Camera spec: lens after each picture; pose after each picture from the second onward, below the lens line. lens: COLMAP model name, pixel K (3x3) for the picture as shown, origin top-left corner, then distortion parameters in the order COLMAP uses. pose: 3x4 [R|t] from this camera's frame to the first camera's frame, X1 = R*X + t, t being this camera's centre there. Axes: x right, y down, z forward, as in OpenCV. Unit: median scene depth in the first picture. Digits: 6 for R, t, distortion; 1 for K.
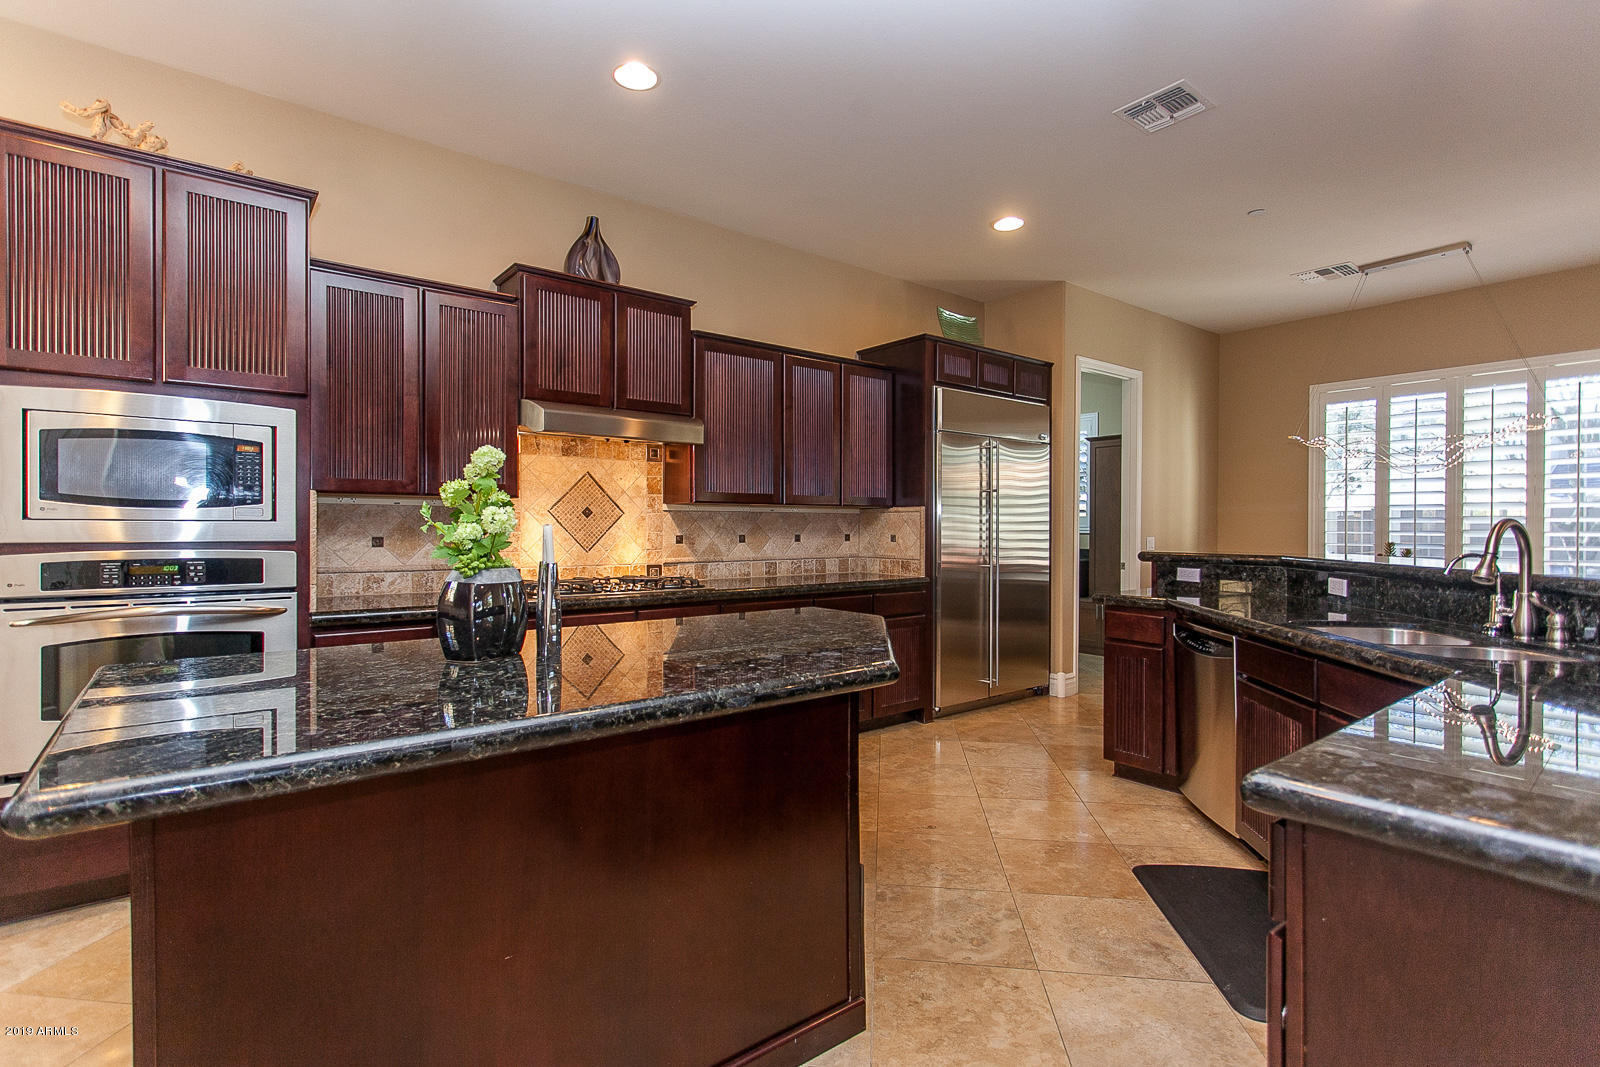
lens RADIAL K [[762.0, 0, 806.8], [0, 762.0, 529.5], [0, 0, 1]] dist [0.003182, 0.001569]
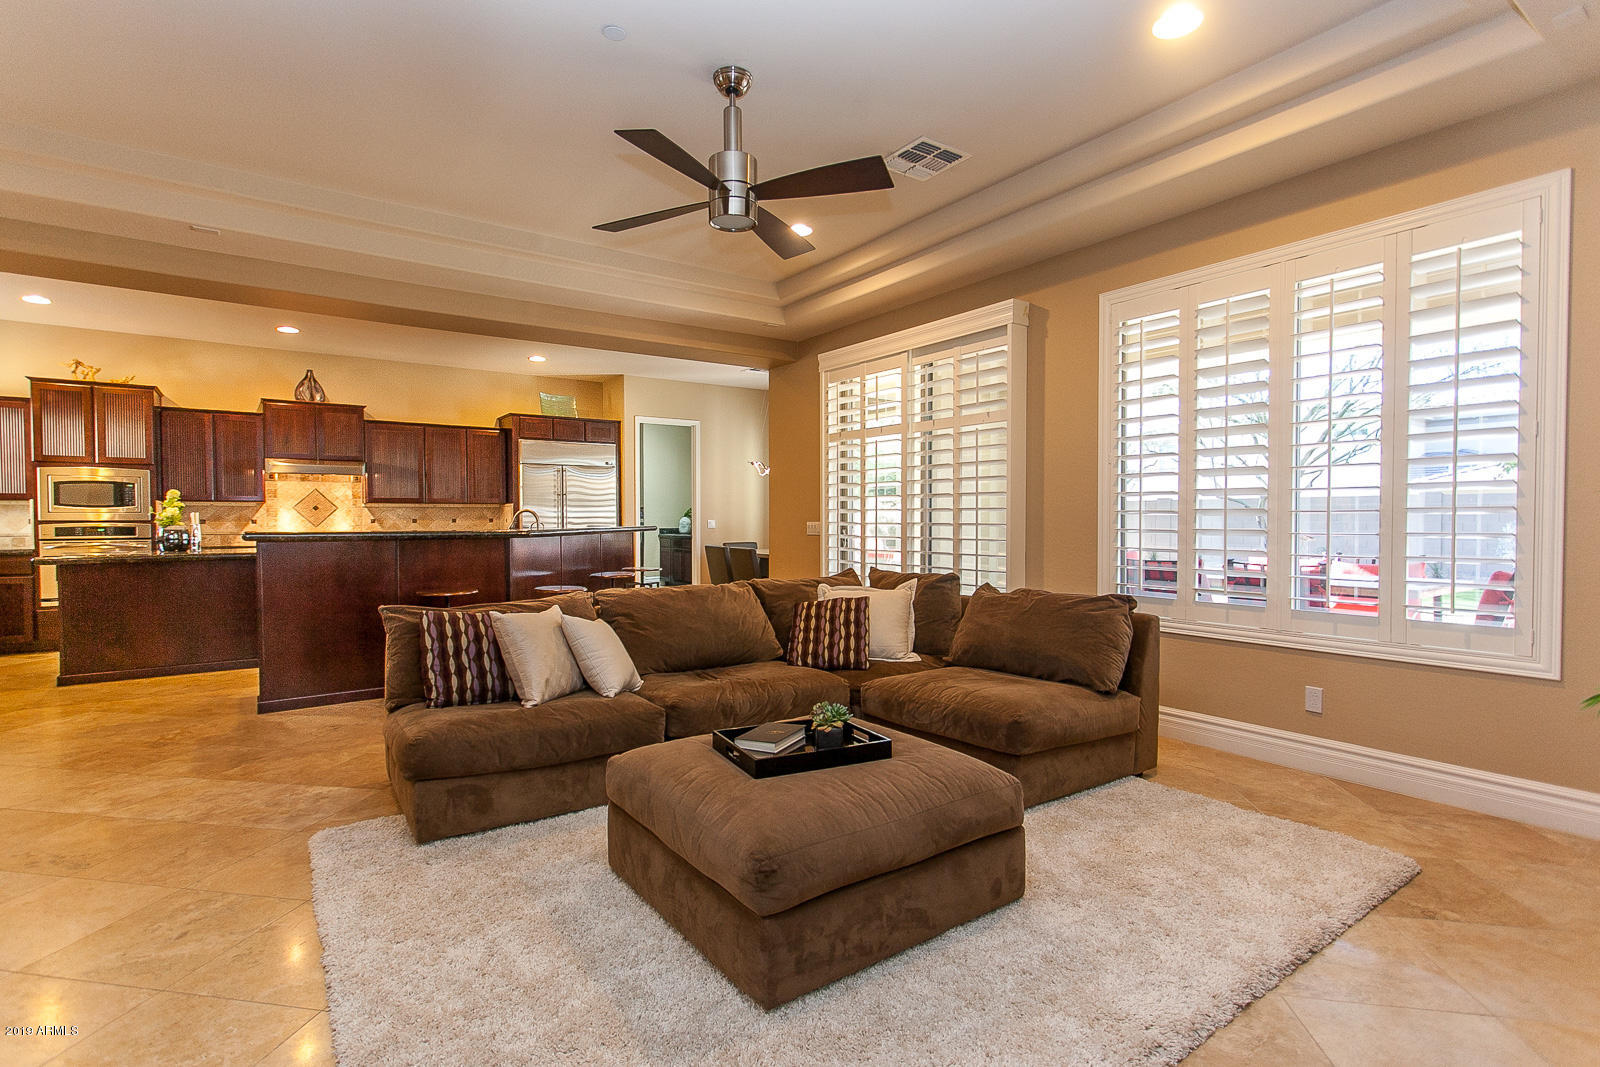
lens RADIAL K [[762.0, 0, 807.5], [0, 762.0, 527.6], [0, 0, 1]] dist [0.003182, 0.001569]
pose [[0.998701, -0.003586, -0.050822, 1.171004], [0.004112, 0.999939, 0.010254, 0.015576], [0.050782, -0.010449, 0.998655, -1.027650]]
